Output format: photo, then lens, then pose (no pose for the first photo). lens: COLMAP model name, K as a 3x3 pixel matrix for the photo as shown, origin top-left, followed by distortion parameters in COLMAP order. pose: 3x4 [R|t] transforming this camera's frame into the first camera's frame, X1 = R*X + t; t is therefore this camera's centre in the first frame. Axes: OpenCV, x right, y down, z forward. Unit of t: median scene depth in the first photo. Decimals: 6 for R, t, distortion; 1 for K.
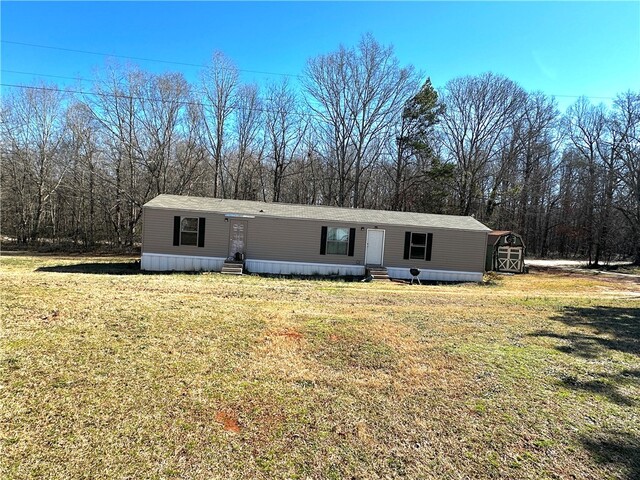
lens RADIAL K [[333.7, 0, 320.0], [0, 333.7, 240.0], [0, 0, 1]] dist [-0.003071, -0.000630]
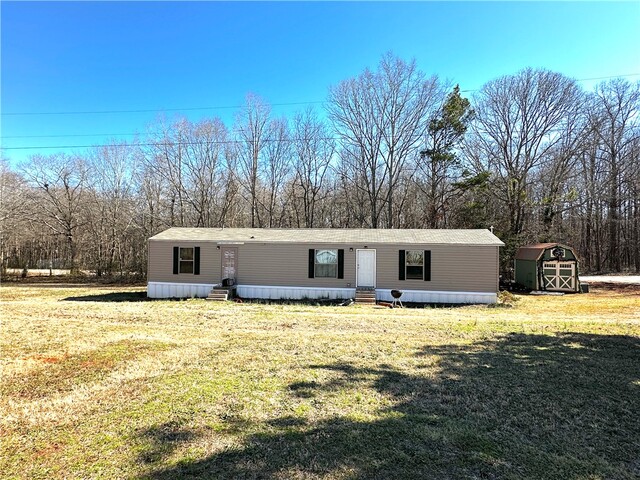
lens RADIAL K [[333.7, 0, 320.0], [0, 333.7, 240.0], [0, 0, 1]] dist [-0.003071, -0.000630]
pose [[0.972376, -0.058932, -0.225860, 0.256494], [0.041975, 0.995978, -0.079160, 0.011108], [0.229616, 0.067493, 0.970938, 0.051661]]
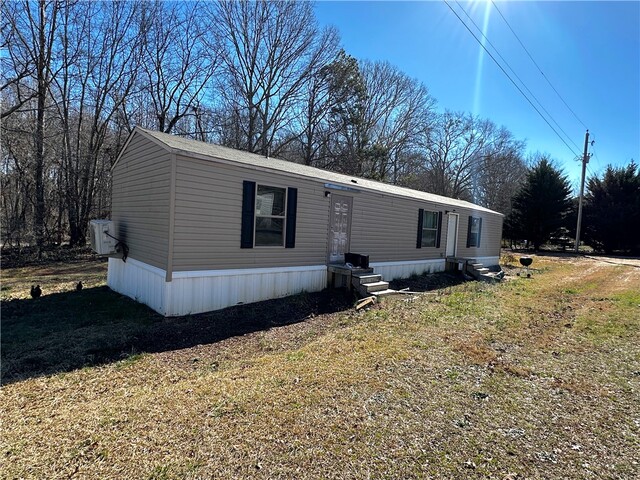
lens RADIAL K [[333.7, 0, 320.0], [0, 333.7, 240.0], [0, 0, 1]] dist [-0.003071, -0.000630]
pose [[0.783564, -0.044507, 0.619715, -0.594512], [0.016112, 0.998551, 0.051344, -0.014438], [-0.621102, -0.030247, 0.783146, 0.563690]]
